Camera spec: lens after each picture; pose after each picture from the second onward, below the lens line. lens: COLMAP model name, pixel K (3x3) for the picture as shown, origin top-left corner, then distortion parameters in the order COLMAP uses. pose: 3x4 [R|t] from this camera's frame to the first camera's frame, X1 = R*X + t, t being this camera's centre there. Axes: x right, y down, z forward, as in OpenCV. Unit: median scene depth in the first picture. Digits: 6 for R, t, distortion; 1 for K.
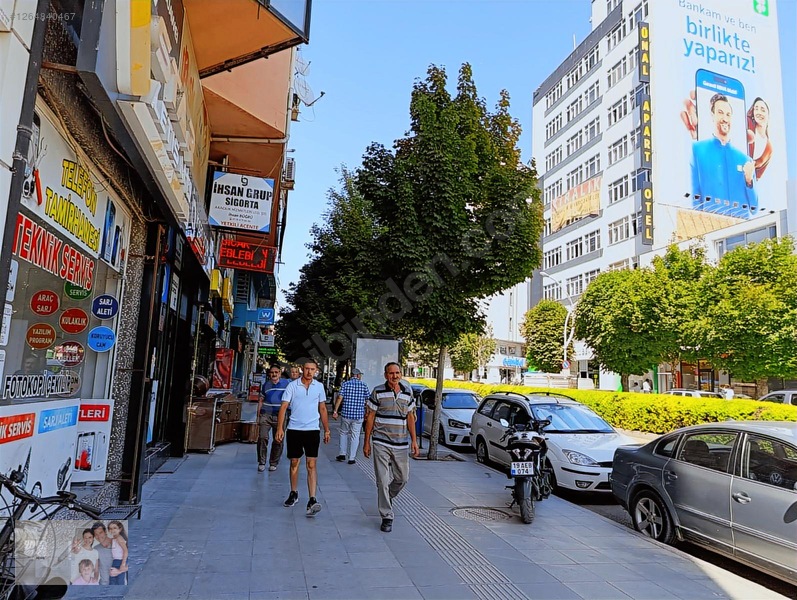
lens RADIAL K [[567.0, 0, 398.5], [0, 567.0, 300.0], [0, 0, 1]] dist [0.000843, -0.000666]
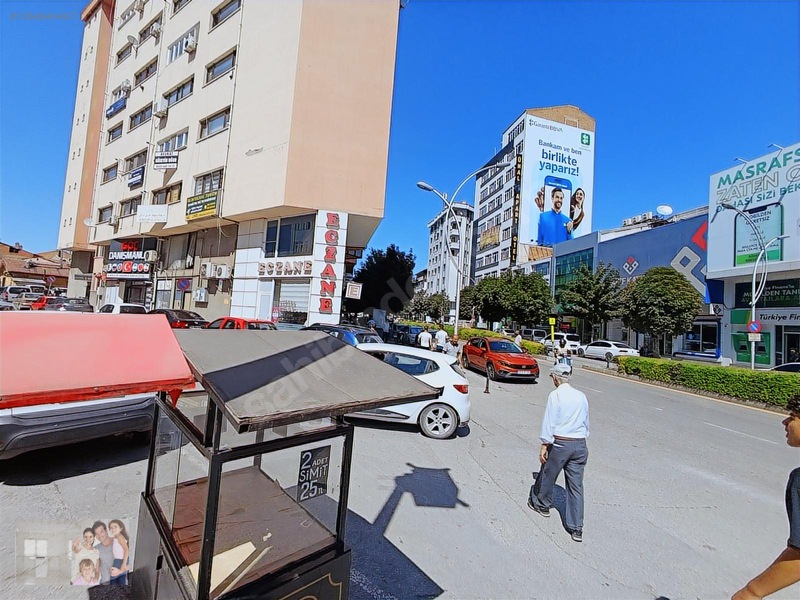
lens RADIAL K [[379.1, 0, 393.7], [0, 379.1, 299.8], [0, 0, 1]] dist [0.000317, -0.000265]
pose [[0.998037, 0.024241, -0.057742, 0.062459], [-0.019218, 0.996109, 0.086006, -0.066096], [0.059603, -0.084727, 0.994620, -0.442582]]
